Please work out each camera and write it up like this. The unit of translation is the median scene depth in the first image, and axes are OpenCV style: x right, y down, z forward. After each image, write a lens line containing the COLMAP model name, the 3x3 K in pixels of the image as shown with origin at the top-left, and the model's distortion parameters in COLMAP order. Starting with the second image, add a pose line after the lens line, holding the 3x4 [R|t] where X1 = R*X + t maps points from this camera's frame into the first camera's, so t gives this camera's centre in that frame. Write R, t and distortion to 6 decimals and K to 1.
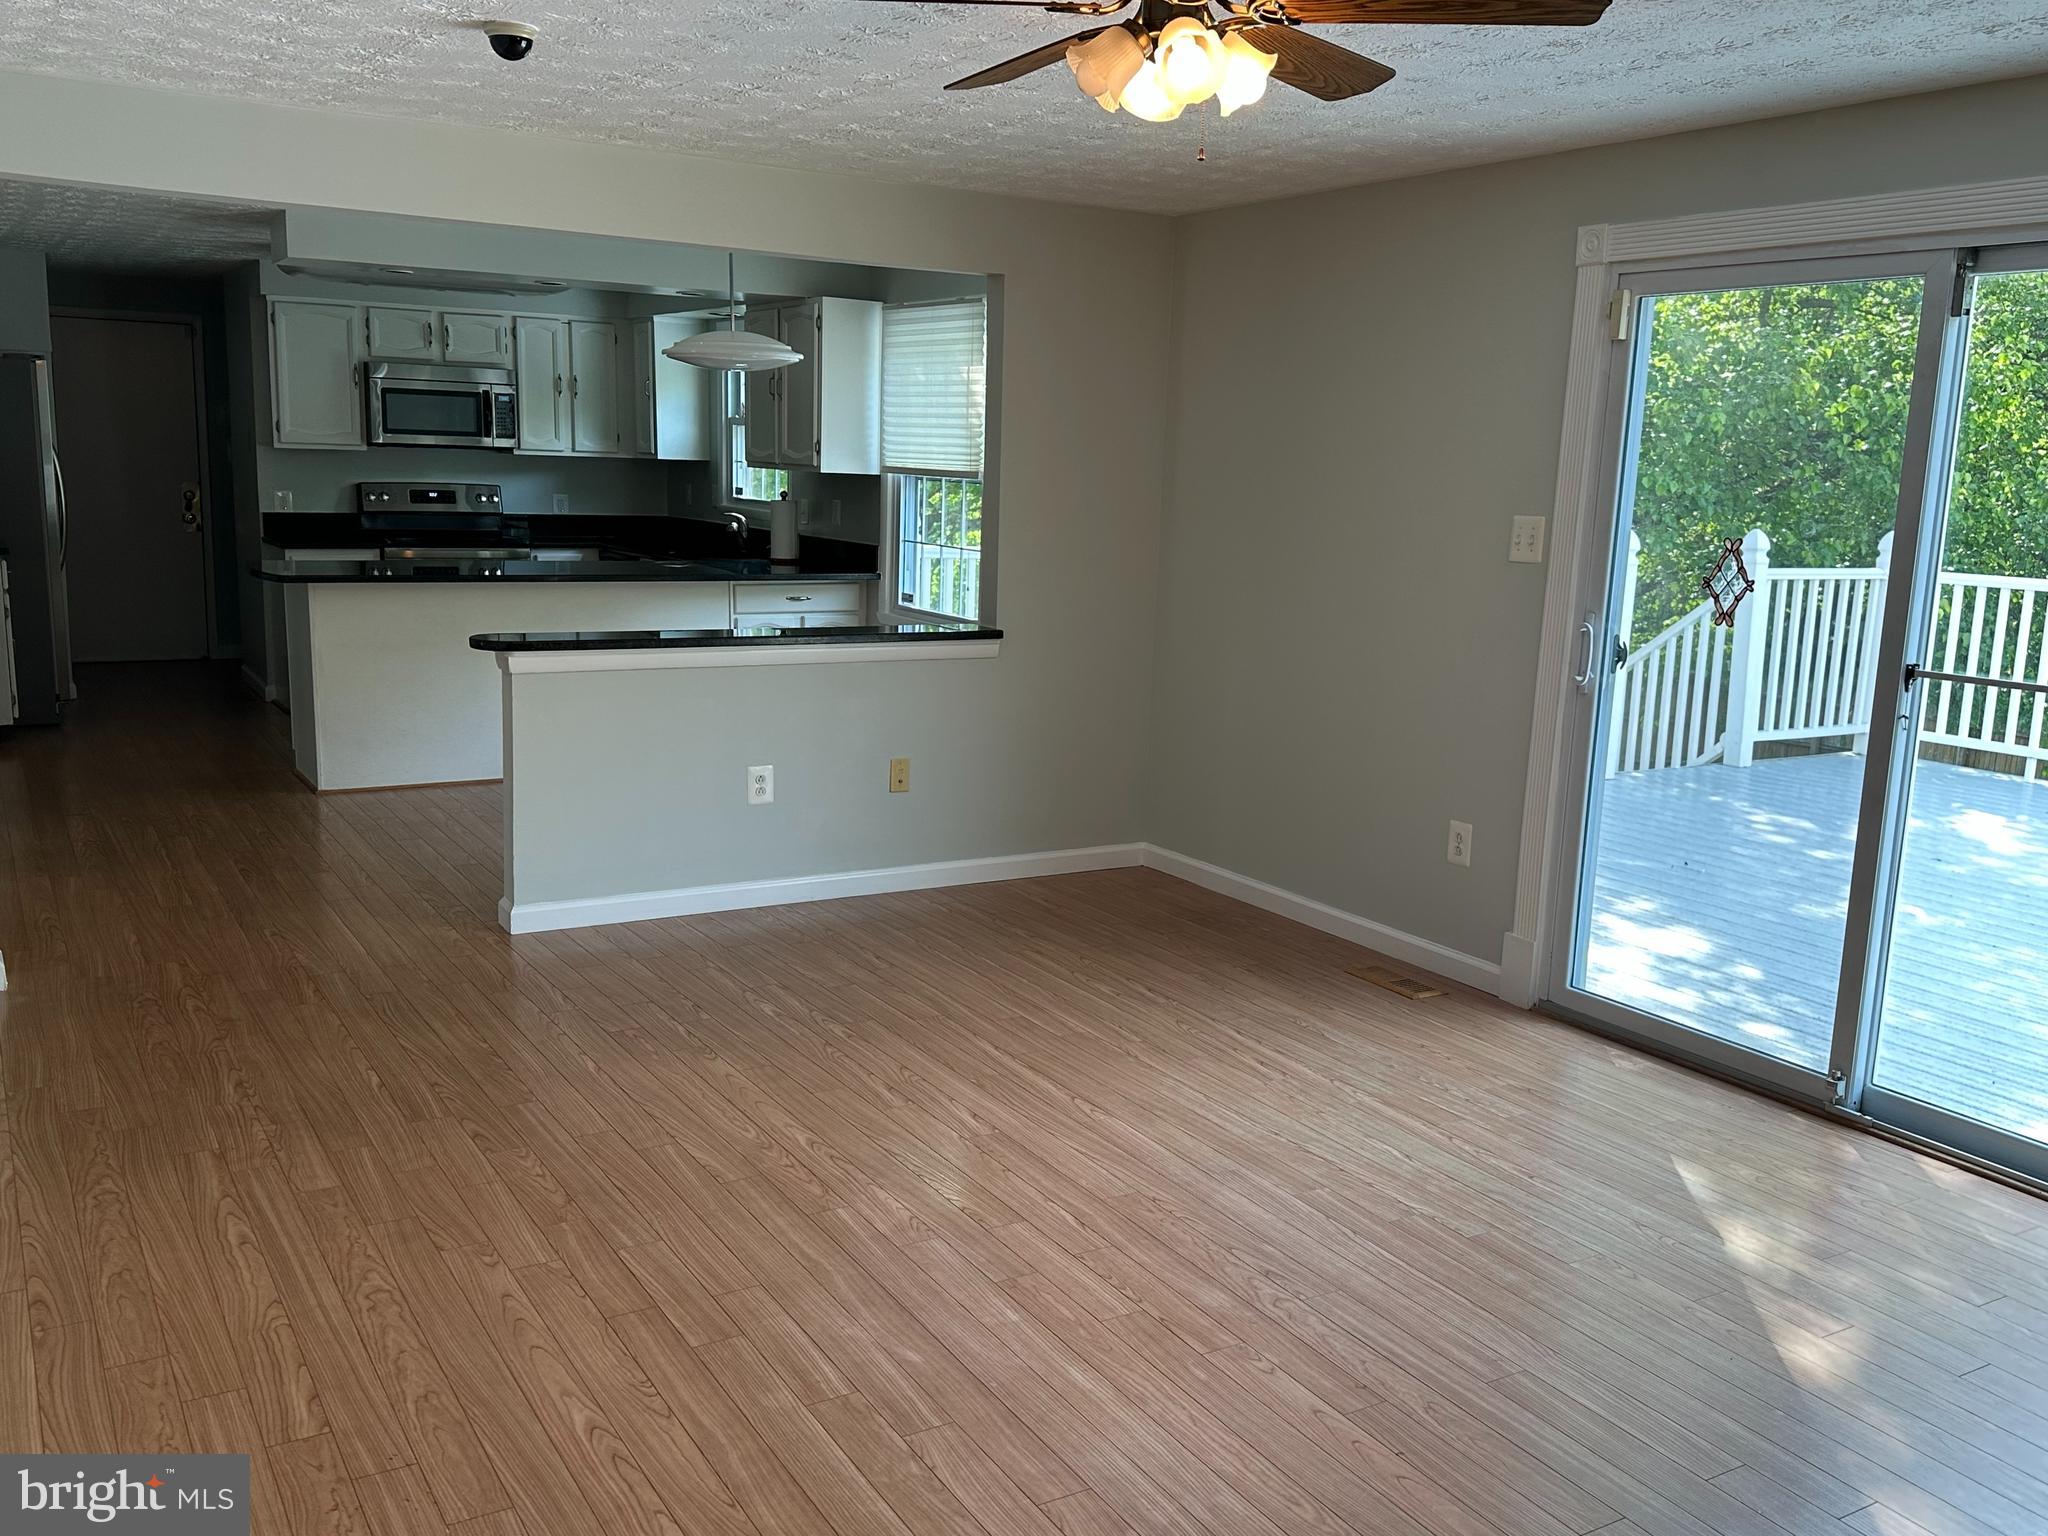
lens RADIAL K [[1754.3, 0, 1029.1], [0, 1754.3, 762.7], [0, 0, 1]] dist [0.071308, -0.008326]
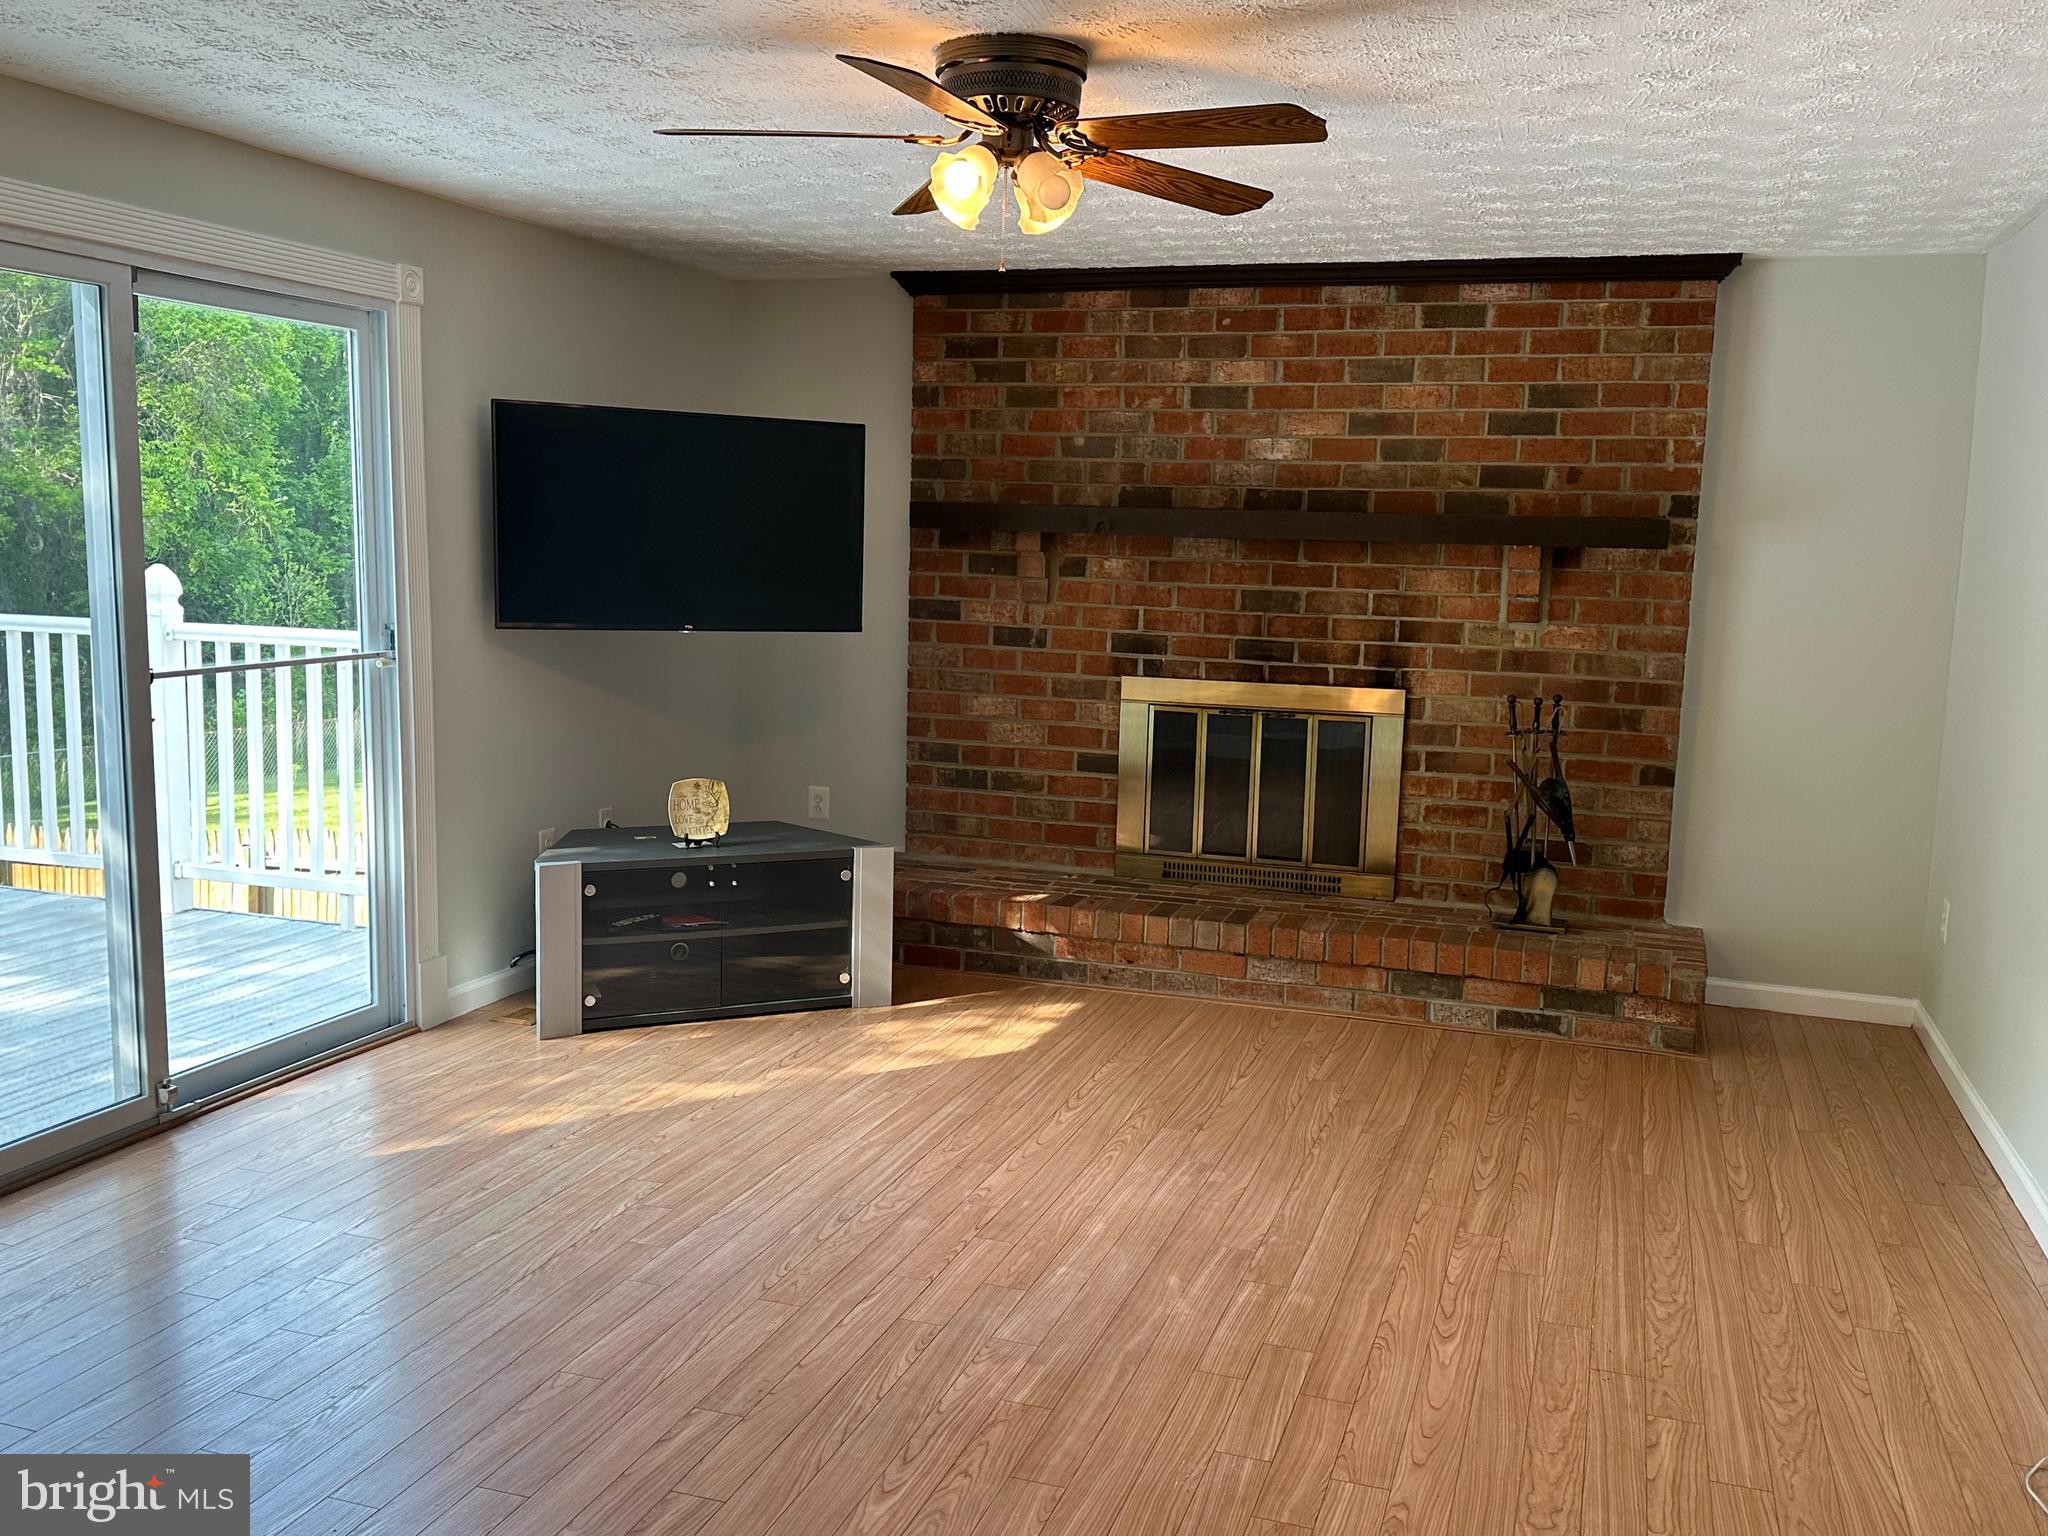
lens RADIAL K [[1754.3, 0, 1035.9], [0, 1754.3, 772.0], [0, 0, 1]] dist [0.071308, -0.008326]
pose [[-0.636827, -0.158066, 0.754630, -0.810646], [0.095668, 0.954996, 0.280768, -0.313311], [-0.765048, 0.250994, -0.593046, 1.624305]]
